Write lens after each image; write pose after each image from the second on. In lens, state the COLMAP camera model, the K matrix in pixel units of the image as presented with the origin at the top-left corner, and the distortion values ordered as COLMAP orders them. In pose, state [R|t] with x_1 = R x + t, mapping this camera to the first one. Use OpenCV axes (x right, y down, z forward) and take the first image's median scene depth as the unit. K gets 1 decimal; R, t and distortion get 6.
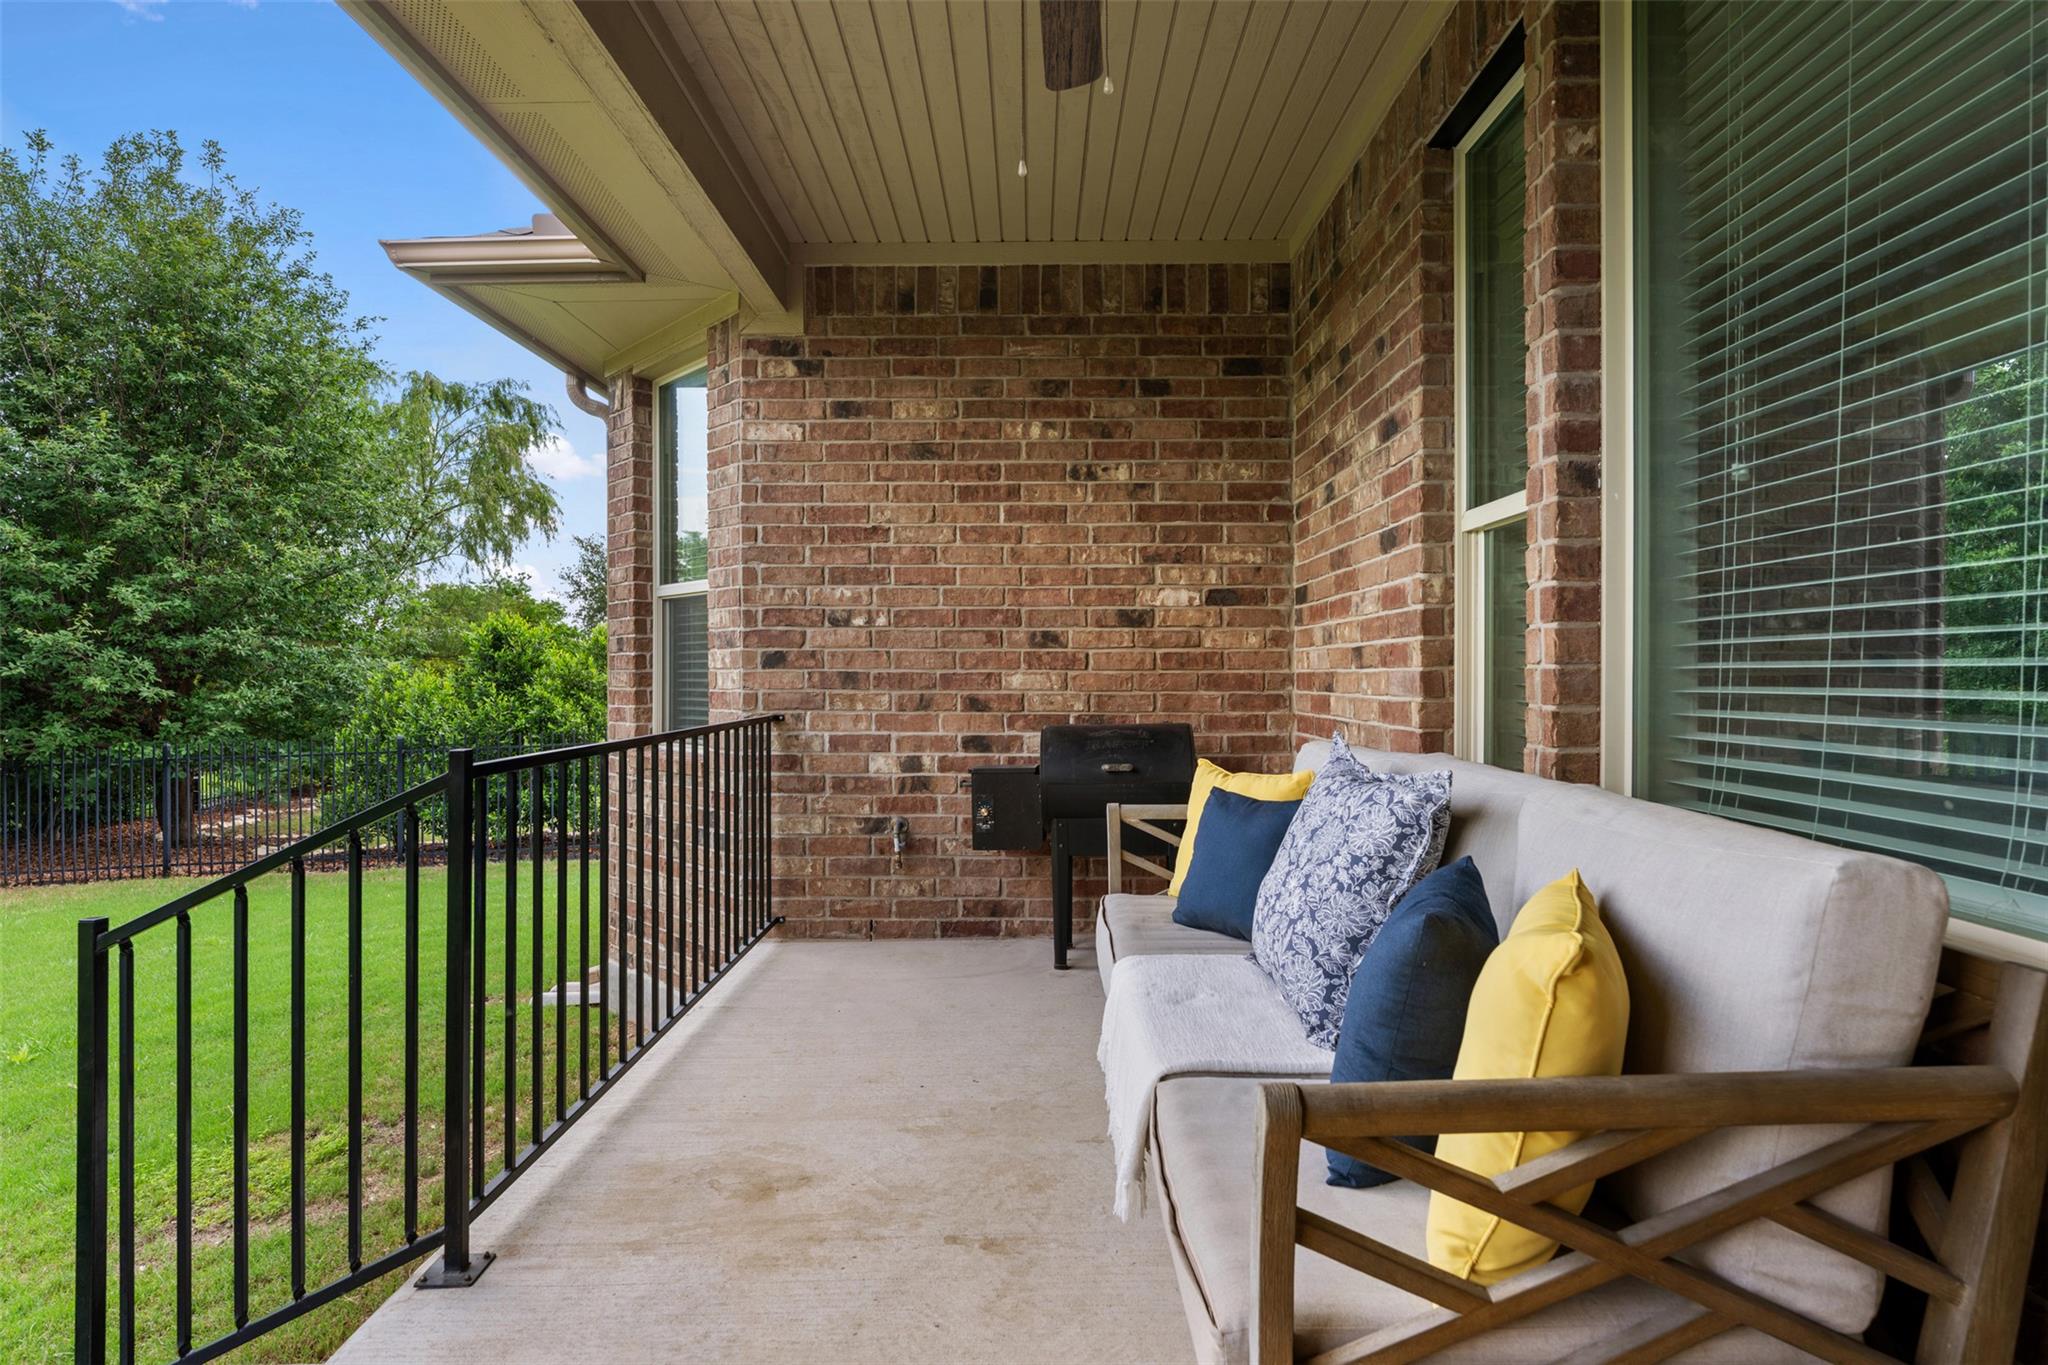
lens RADIAL K [[1031.0, 0, 1022.2], [0, 1031.0, 662.6], [0, 0, 1]] dist [0.003805, 0.003466]
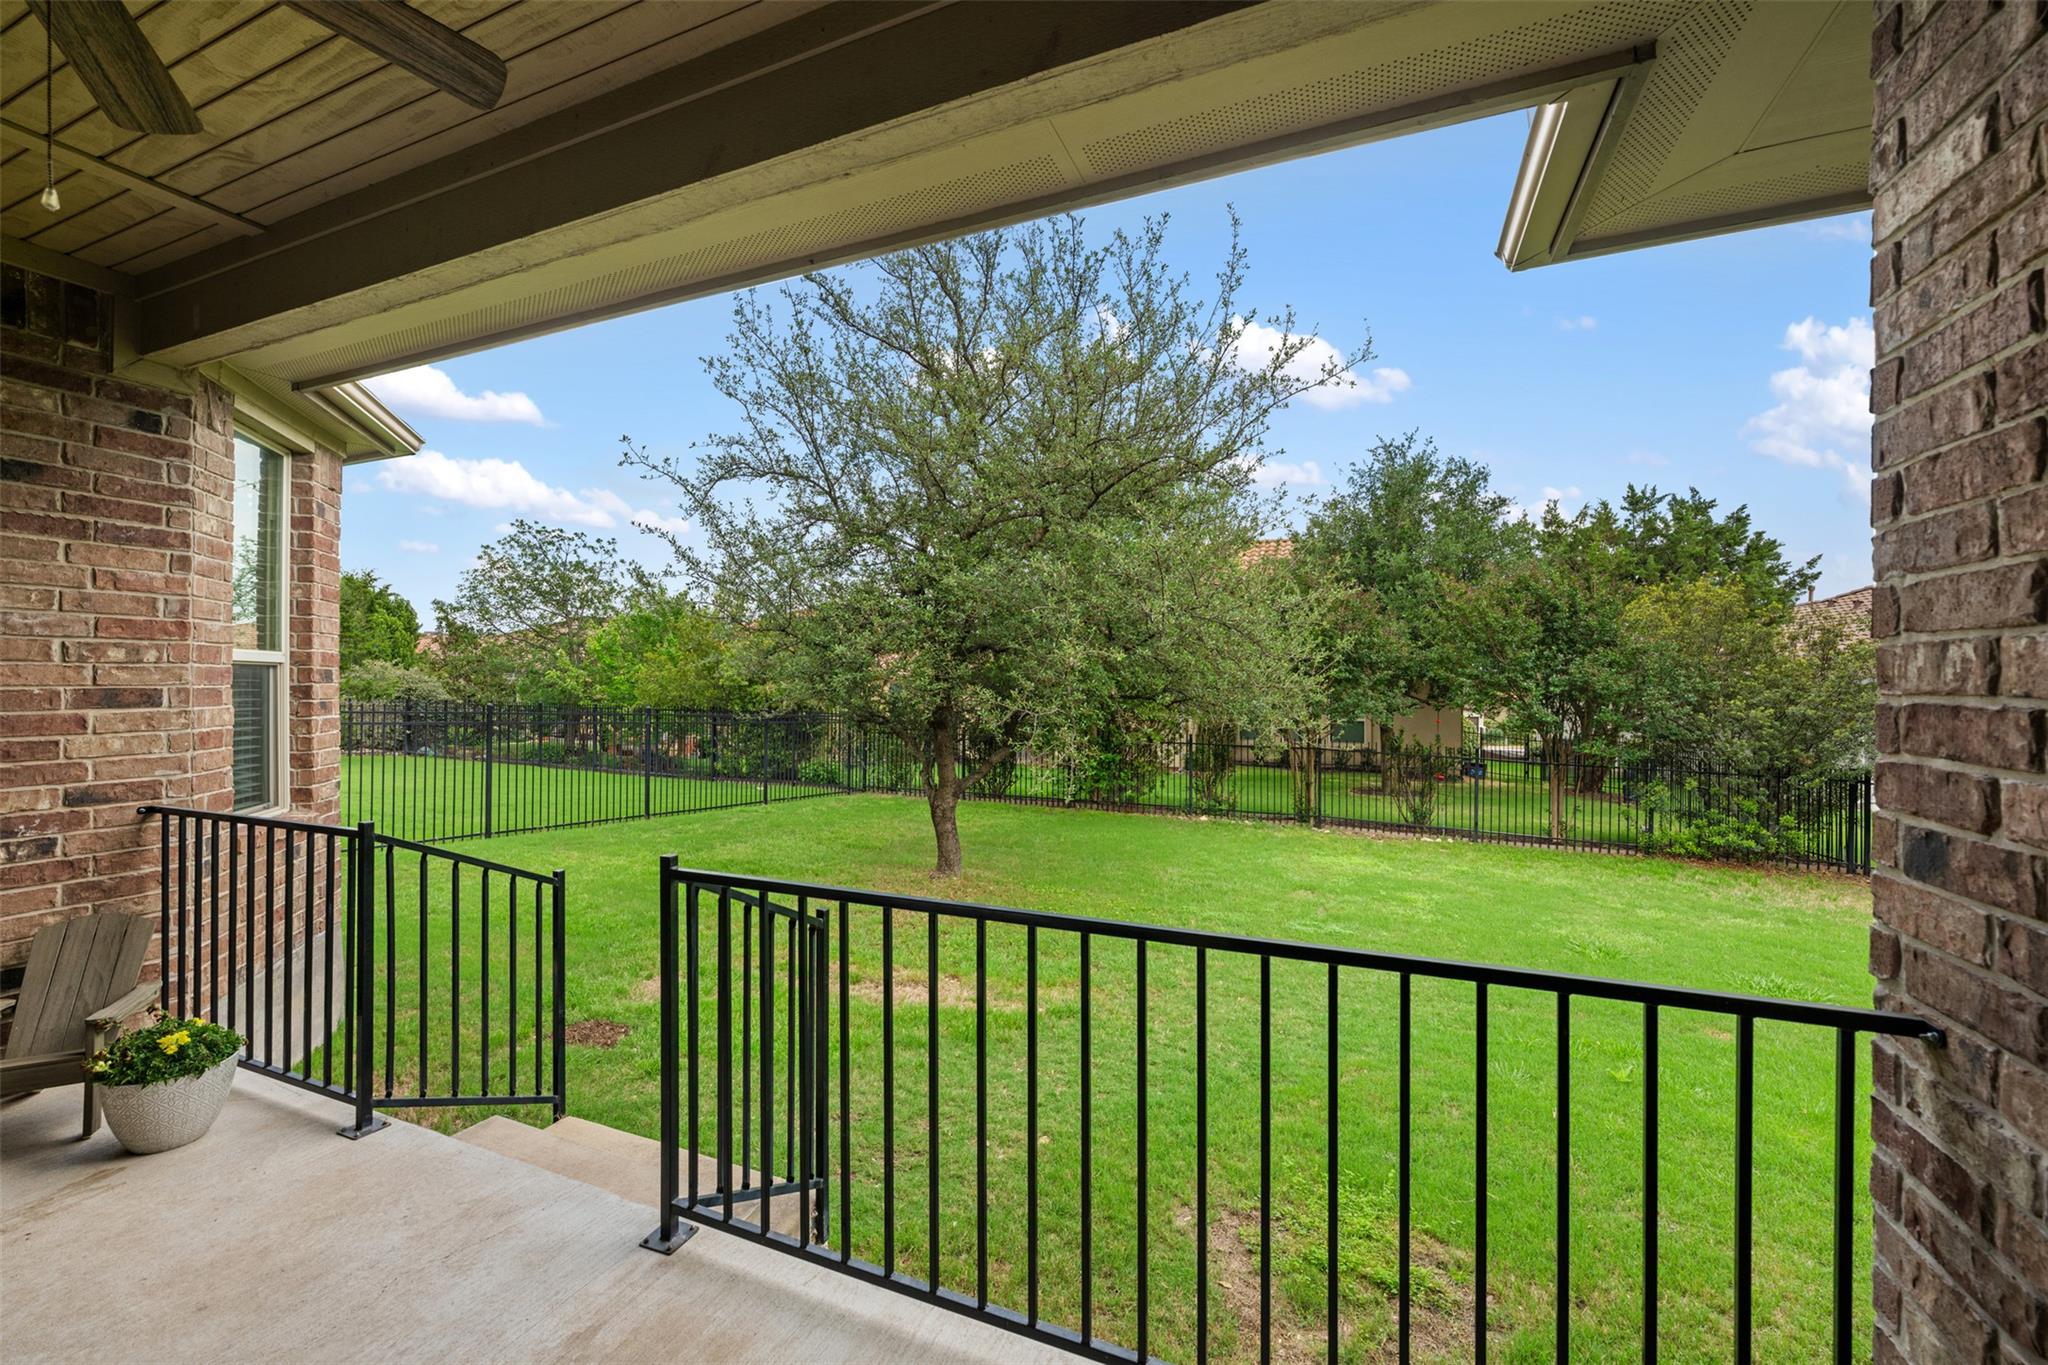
lens RADIAL K [[819.6, 0, 1030.8], [0, 819.6, 676.2], [0, 0, 1]] dist [0.000976, -0.000451]
pose [[-0.383905, 0.000648, -0.923373, 0.099645], [0.010359, 0.999940, -0.003606, -0.052982], [0.923315, -0.010950, -0.383888, 0.697109]]
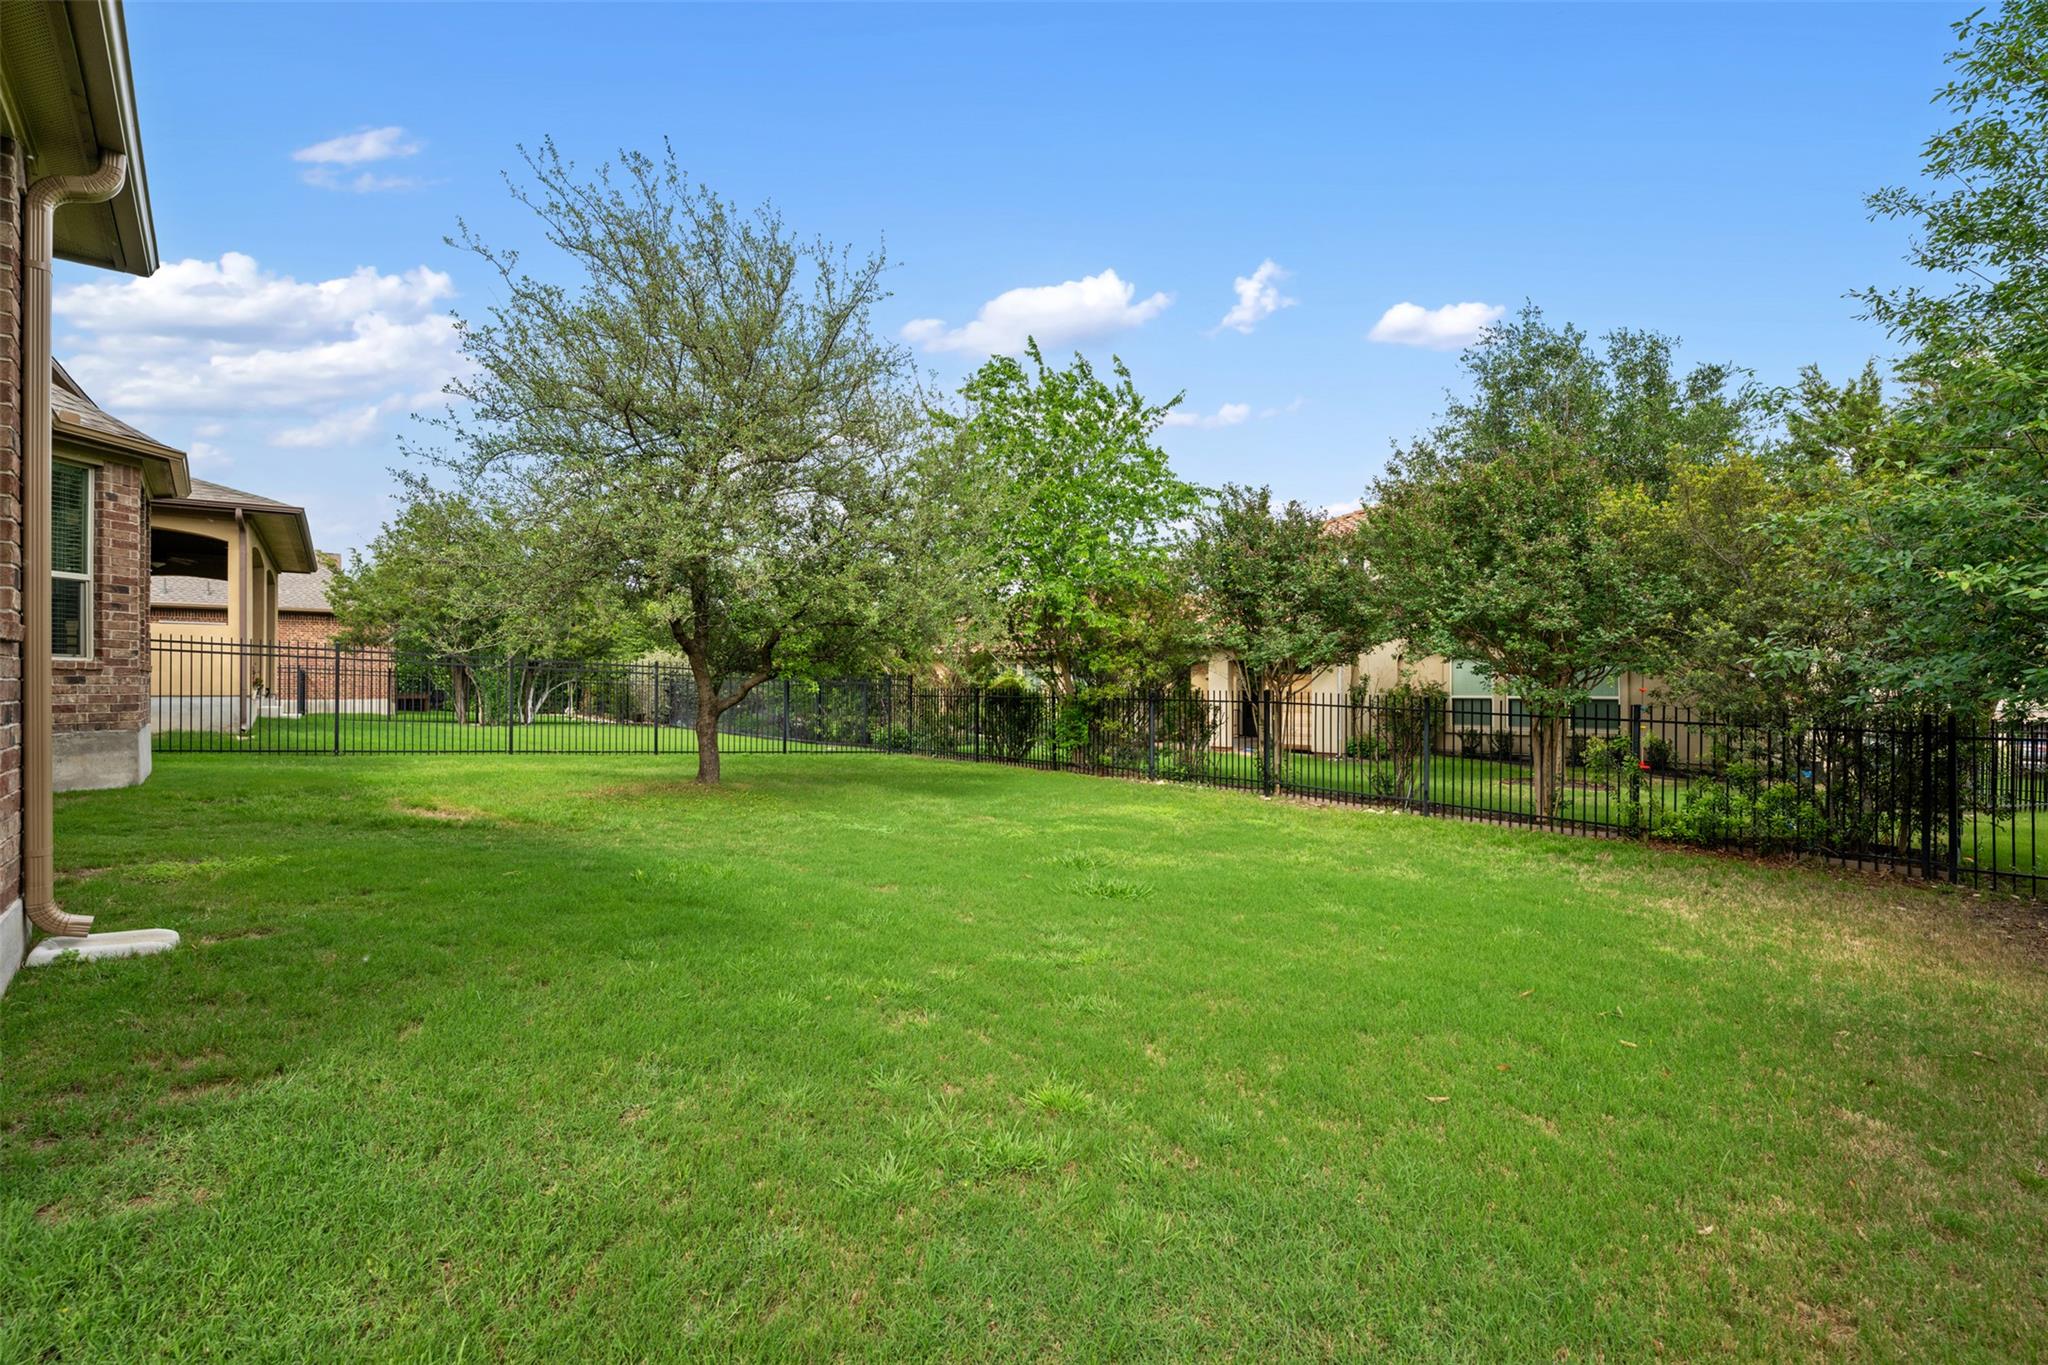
lens RADIAL K [[954.4, 0, 1037.9], [0, 954.4, 682.1], [0, 0, 1]] dist [-0.000778, -0.000013]
pose [[-0.740119, 0.005643, -0.672453, -0.419749], [0.013354, 0.999891, -0.006308, 0.123829], [0.672344, -0.013649, -0.740113, 2.013047]]
